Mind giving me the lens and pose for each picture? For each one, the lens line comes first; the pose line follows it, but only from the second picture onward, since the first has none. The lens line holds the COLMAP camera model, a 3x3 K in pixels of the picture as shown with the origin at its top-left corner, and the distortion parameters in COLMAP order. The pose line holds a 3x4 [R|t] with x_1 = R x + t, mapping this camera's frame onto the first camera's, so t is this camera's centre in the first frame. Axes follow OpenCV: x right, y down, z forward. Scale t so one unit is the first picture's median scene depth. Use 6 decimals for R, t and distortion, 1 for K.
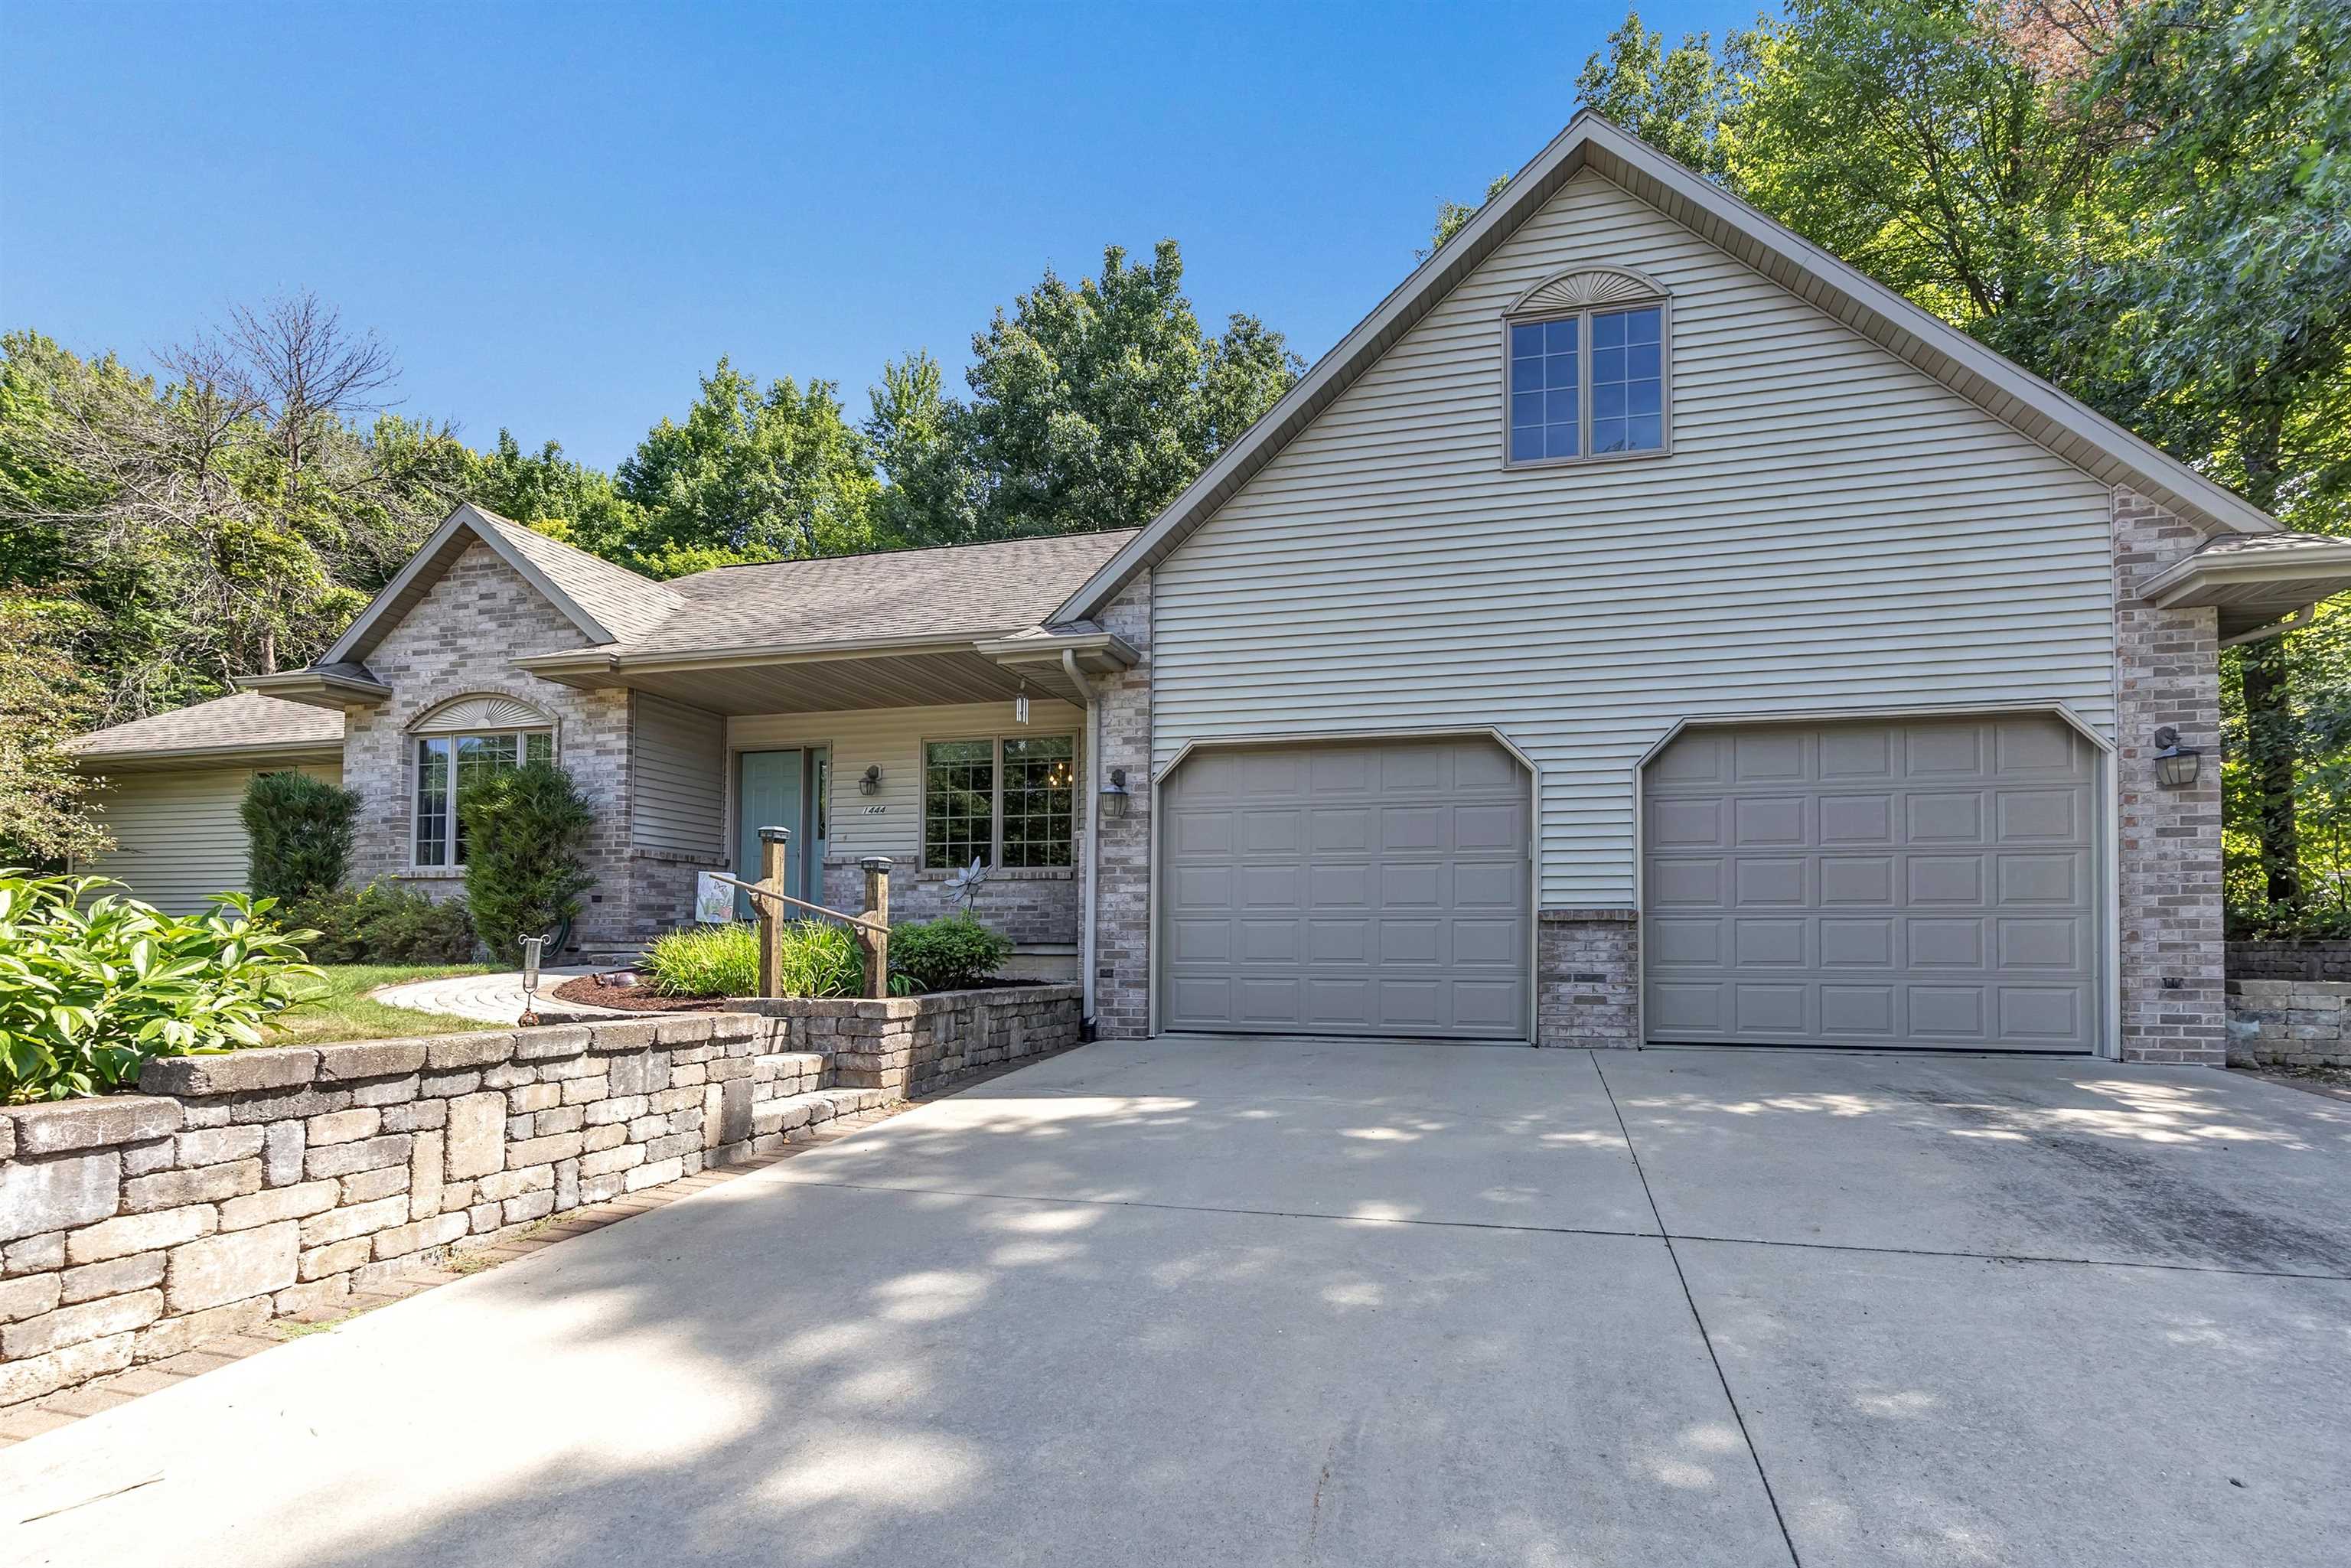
lens RADIAL K [[956.9, 0, 1322.5], [0, 956.9, 911.3], [0, 0, 1]] dist [0.000391, 0.000099]
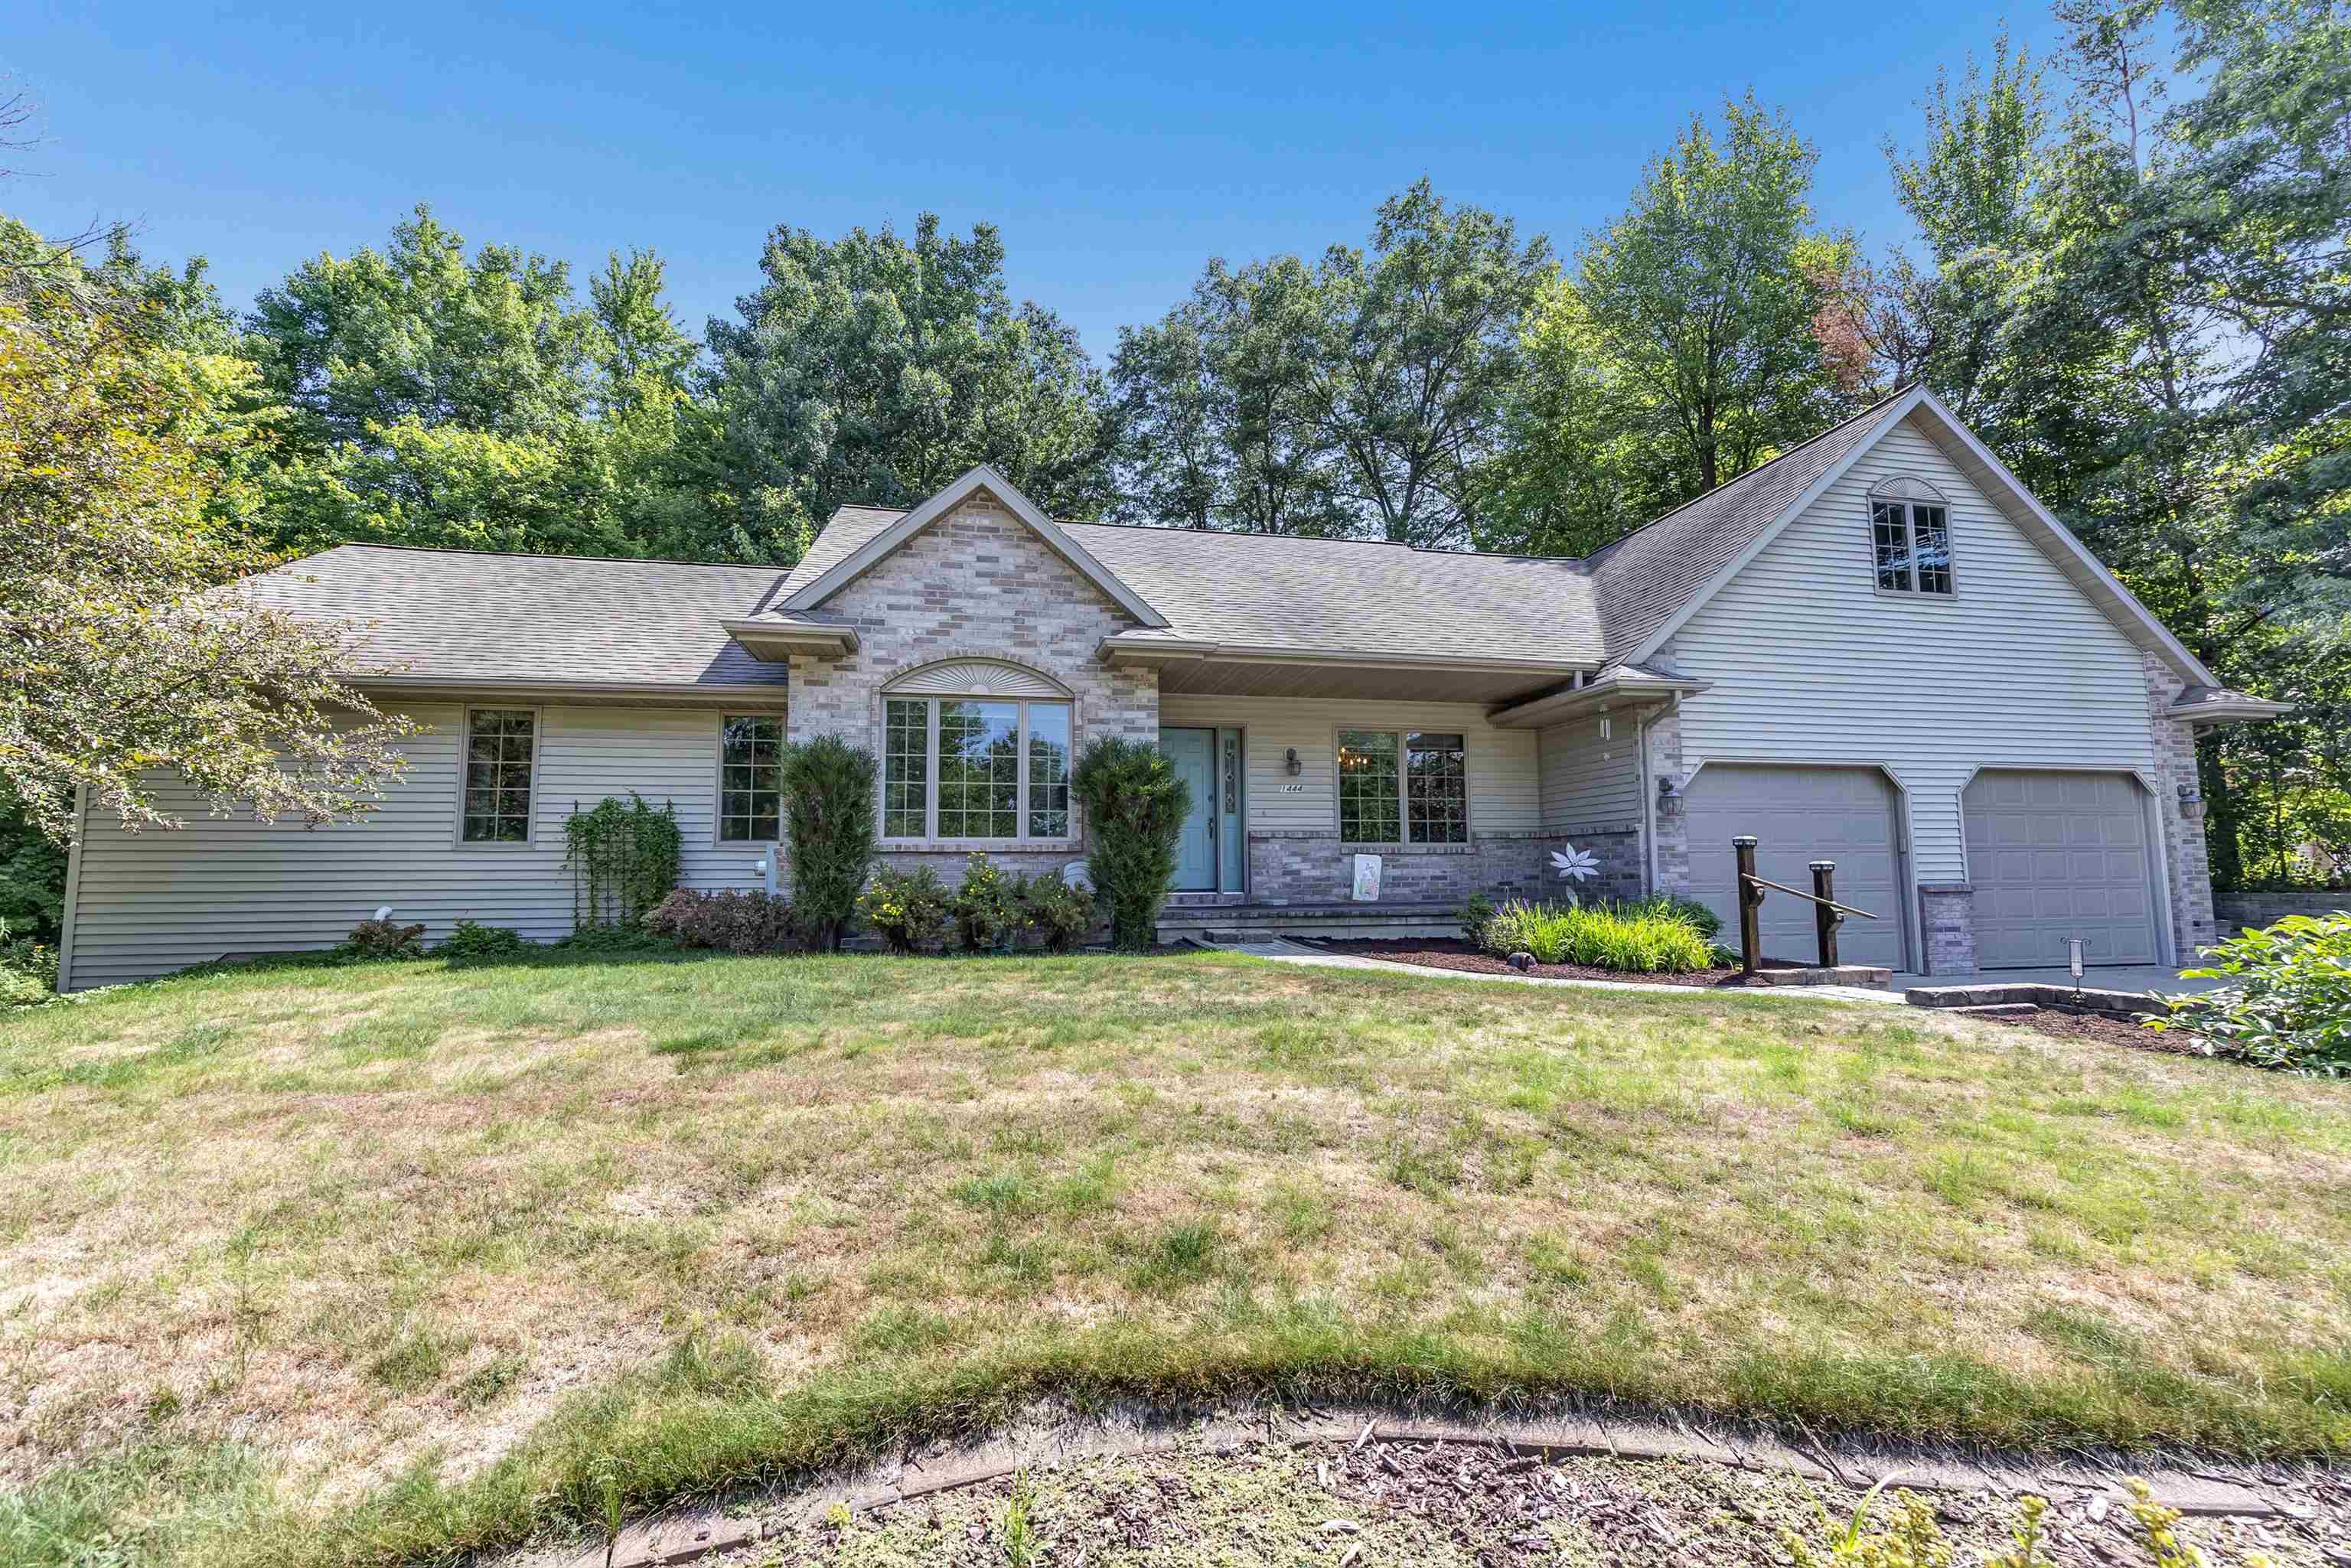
lens RADIAL K [[908.0, 0, 1175.5], [0, 908.0, 784.0], [0, 0, 1]] dist [-0.003322, -0.000249]
pose [[0.920653, 0.031238, 0.389130, -1.308266], [-0.005910, 0.997794, -0.066117, -0.053965], [-0.390337, 0.058571, 0.918807, 0.121008]]
